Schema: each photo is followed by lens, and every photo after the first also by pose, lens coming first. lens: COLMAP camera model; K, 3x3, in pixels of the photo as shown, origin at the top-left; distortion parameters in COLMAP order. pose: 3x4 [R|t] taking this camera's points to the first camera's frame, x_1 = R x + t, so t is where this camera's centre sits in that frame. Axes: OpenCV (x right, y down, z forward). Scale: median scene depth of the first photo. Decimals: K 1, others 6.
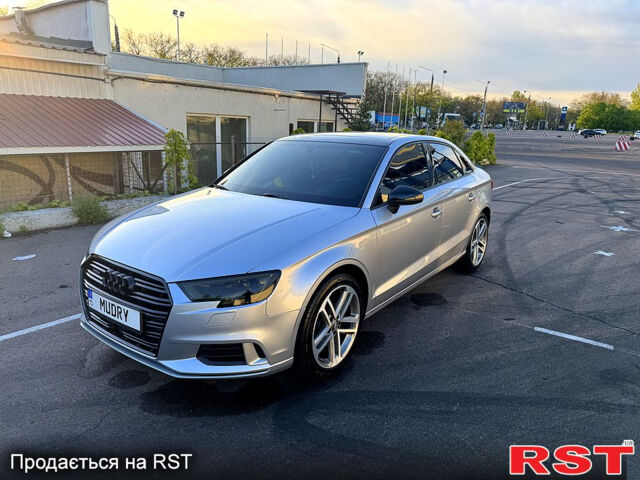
lens RADIAL K [[447.6, 0, 320.0], [0, 447.6, 240.0], [0, 0, 1]] dist [0.079384, -0.091884]
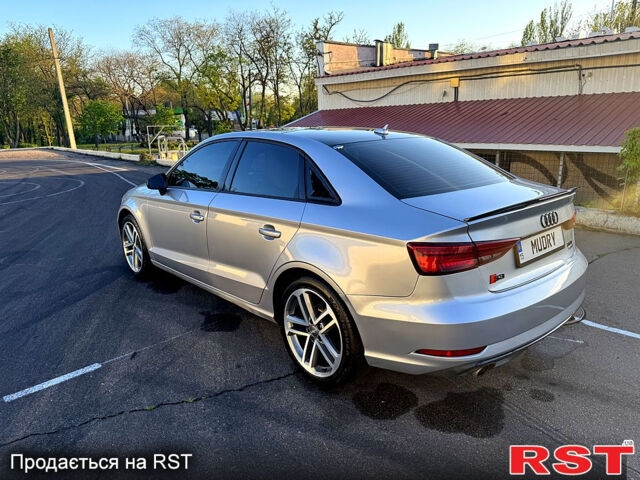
lens RADIAL K [[444.6, 0, 320.0], [0, 444.6, 240.0], [0, 0, 1]] dist [0.067719, -0.077397]
pose [[-0.201651, 0.223716, -0.953566, 0.252151], [-0.223333, 0.937417, 0.267156, -0.073128], [0.953656, 0.266835, -0.139068, 0.322564]]
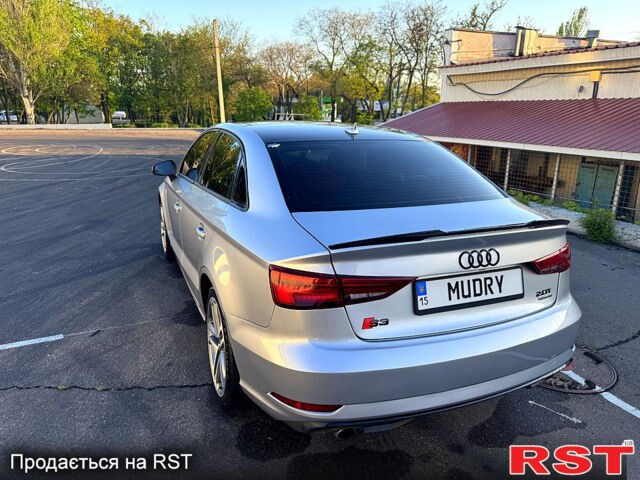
lens RADIAL K [[447.6, 0, 320.0], [0, 447.6, 240.0], [0, 0, 1]] dist [0.079384, -0.091884]
pose [[-0.486485, 0.196689, -0.851261, 0.211408], [-0.248281, 0.903038, 0.350541, -0.090202], [0.837669, 0.381885, -0.390480, 0.378658]]
